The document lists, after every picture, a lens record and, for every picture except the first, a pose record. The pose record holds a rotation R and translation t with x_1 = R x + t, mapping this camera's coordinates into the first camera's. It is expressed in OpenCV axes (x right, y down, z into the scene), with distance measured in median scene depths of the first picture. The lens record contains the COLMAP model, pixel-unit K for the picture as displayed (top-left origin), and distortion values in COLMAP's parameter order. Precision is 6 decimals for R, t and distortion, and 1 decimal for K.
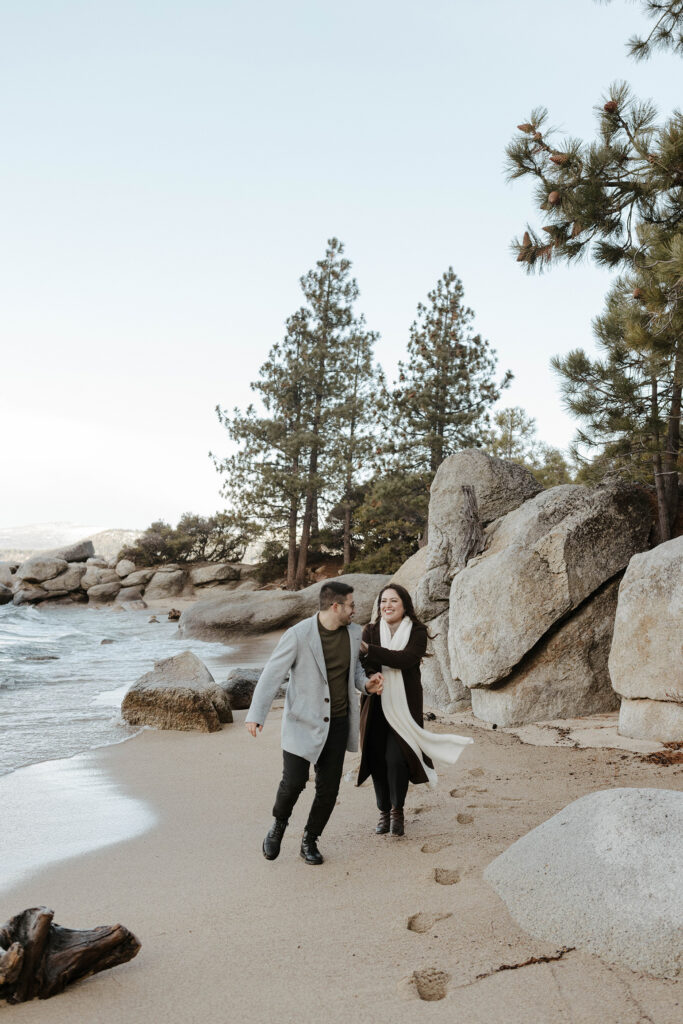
lens RADIAL K [[878.7, 0, 375.7], [0, 878.7, 463.7], [0, 0, 1]] dist [-0.000131, -0.013785]
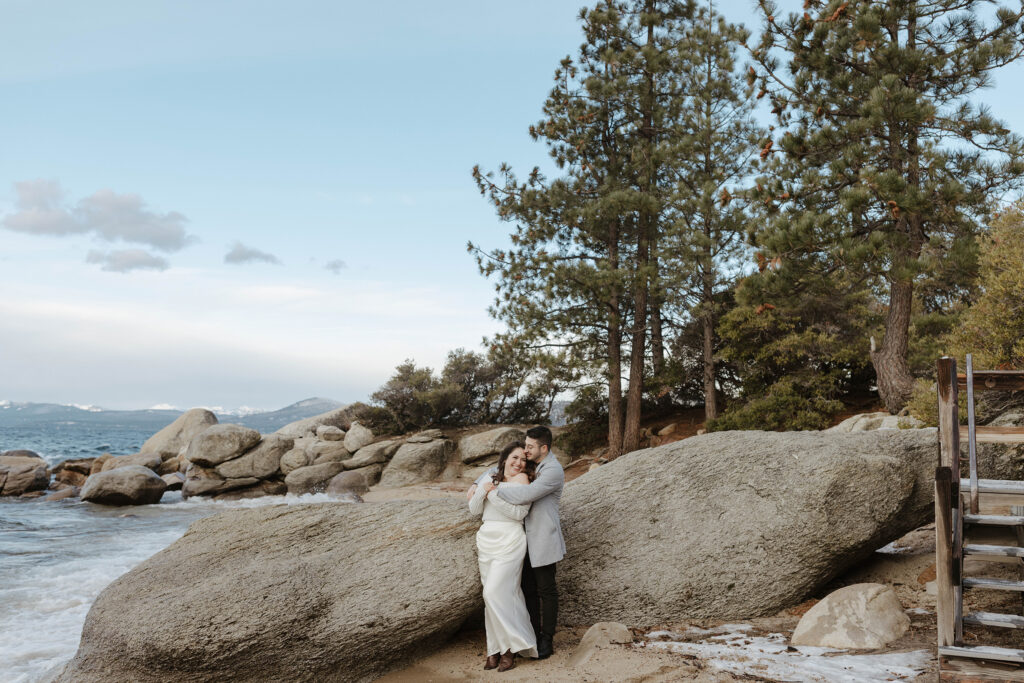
lens RADIAL K [[878.7, 0, 514.1], [0, 878.7, 348.0], [0, 0, 1]] dist [-0.000131, -0.013785]
pose [[0.966964, -0.059121, -0.247963, -0.011849], [0.063869, 0.997896, 0.011140, 0.052344], [0.246783, -0.026609, 0.968705, 0.404590]]
